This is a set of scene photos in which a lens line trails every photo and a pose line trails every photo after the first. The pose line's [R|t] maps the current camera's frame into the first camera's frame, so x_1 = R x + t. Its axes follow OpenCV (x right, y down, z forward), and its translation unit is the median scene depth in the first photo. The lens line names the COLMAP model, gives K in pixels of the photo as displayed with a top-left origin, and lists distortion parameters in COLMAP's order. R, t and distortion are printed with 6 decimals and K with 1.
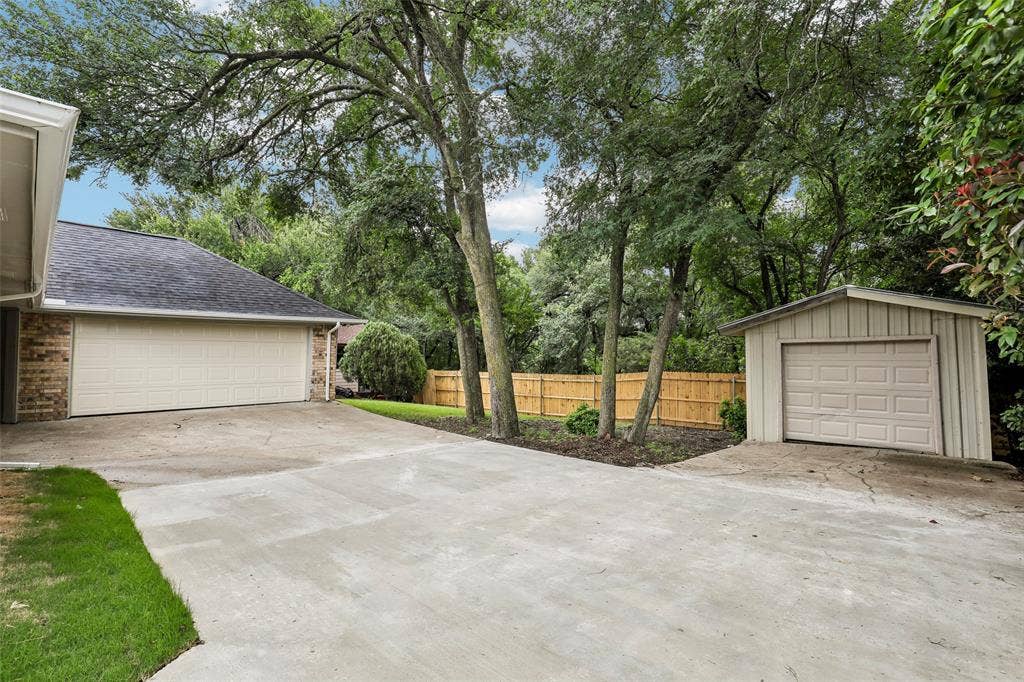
lens RADIAL K [[470.9, 0, 509.6], [0, 470.9, 346.4], [0, 0, 1]] dist [-0.021604, 0.000521]
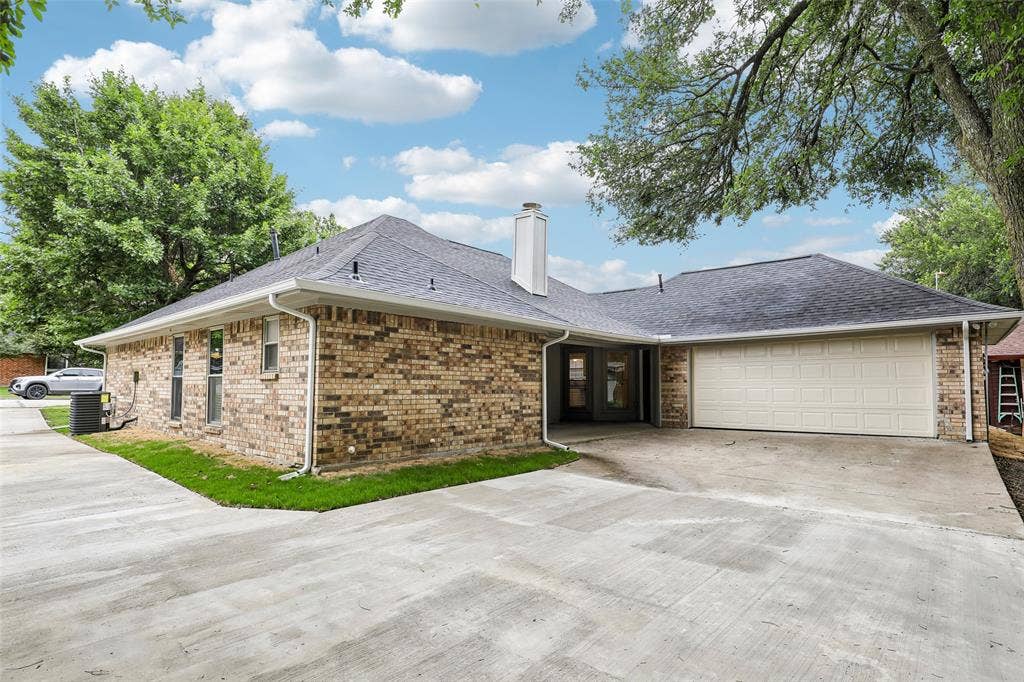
lens RADIAL K [[525.4, 0, 511.0], [0, 525.4, 365.4], [0, 0, 1]] dist [-0.016647, 0.000604]
pose [[0.047224, -0.039934, -0.998086, 0.466843], [0.028068, 0.998859, -0.038637, 0.029532], [0.998490, -0.026190, 0.048291, 0.480442]]
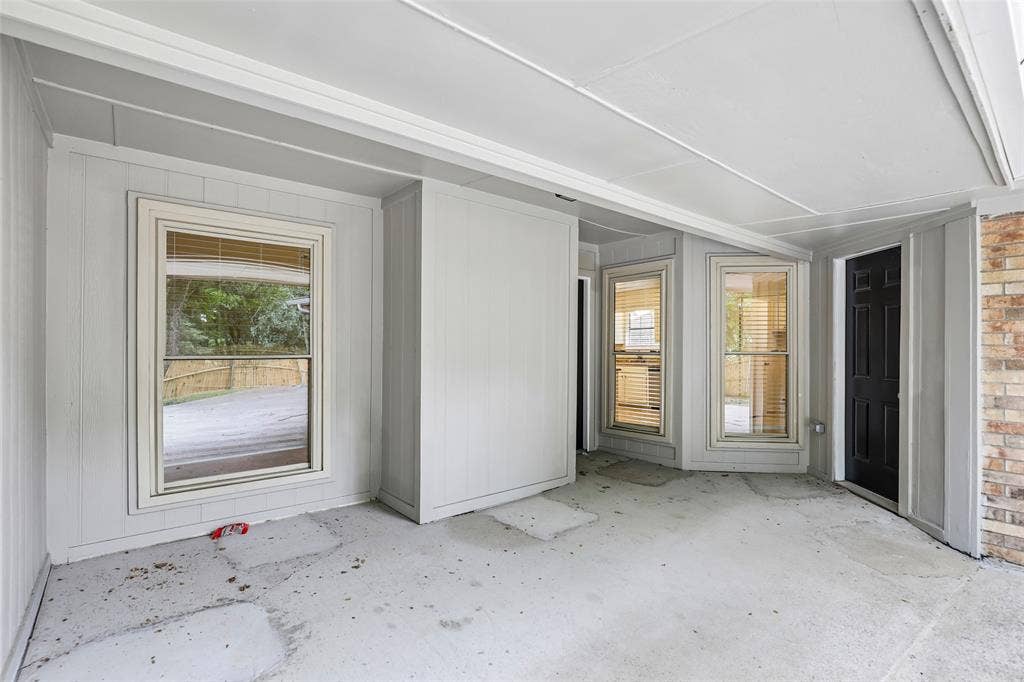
lens RADIAL K [[470.9, 0, 509.6], [0, 470.9, 346.4], [0, 0, 1]] dist [-0.021604, 0.000521]
pose [[-0.122022, -0.008715, -0.992489, -0.700670], [0.026251, 0.999583, -0.012005, 0.011326], [0.992180, -0.027519, -0.121742, 0.705731]]
